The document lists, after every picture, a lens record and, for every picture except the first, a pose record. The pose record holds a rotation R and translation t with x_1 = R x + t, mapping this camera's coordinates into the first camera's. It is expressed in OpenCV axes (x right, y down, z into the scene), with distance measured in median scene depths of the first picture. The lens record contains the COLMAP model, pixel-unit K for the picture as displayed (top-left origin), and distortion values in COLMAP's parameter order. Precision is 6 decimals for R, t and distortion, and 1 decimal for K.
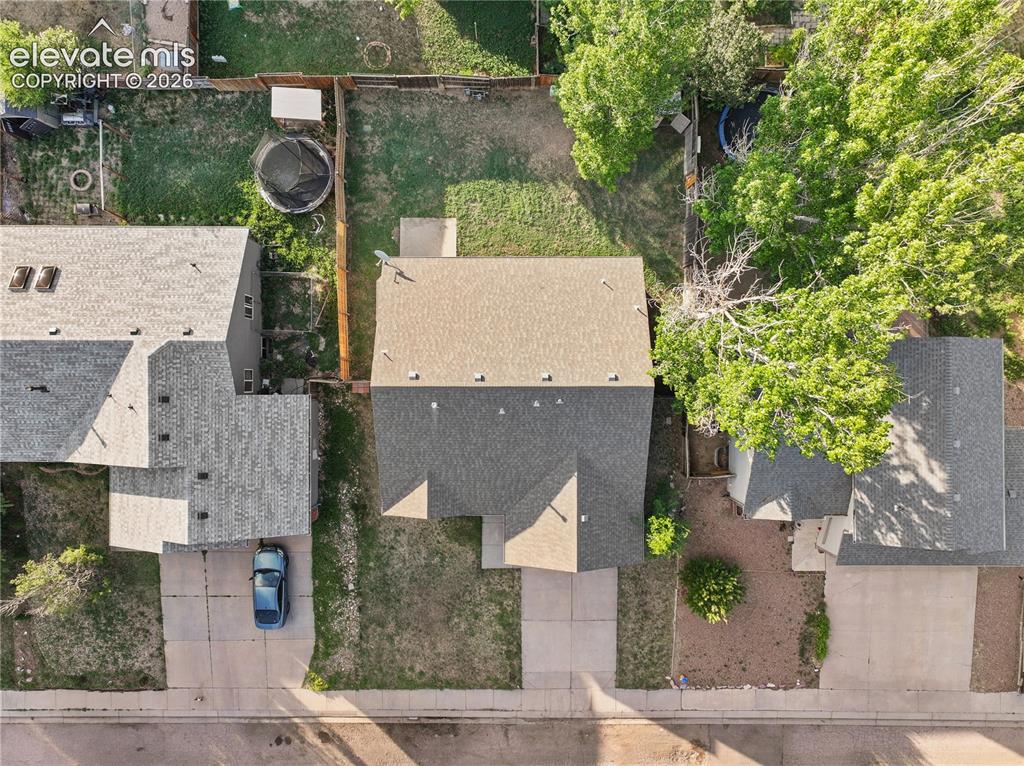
lens RADIAL K [[719.8, 0, 462.6], [0, 719.8, 376.9], [0, 0, 1]] dist [-0.002682, 0.019438]
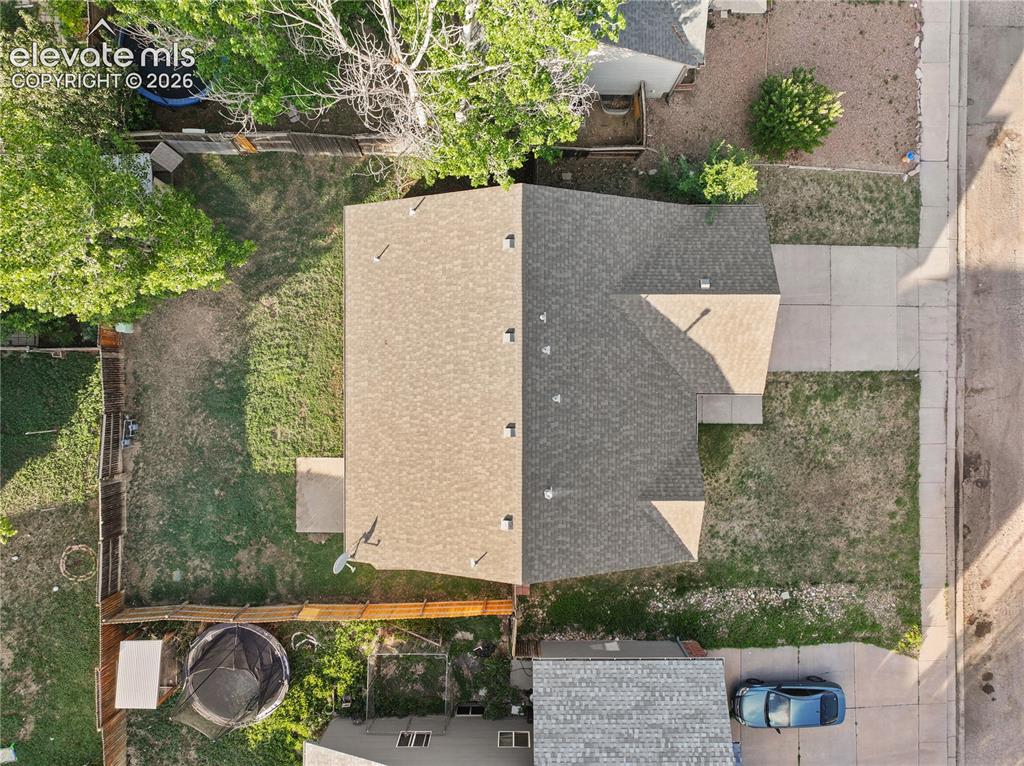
lens RADIAL K [[719.8, 0, 510.0], [0, 719.8, 386.9], [0, 0, 1]] dist [-0.002682, 0.019438]
pose [[0.000077, -0.998315, 0.058032, 0.021310], [0.999997, 0.000213, 0.002333, -0.000357], [-0.002342, 0.058031, 0.998312, 0.247944]]
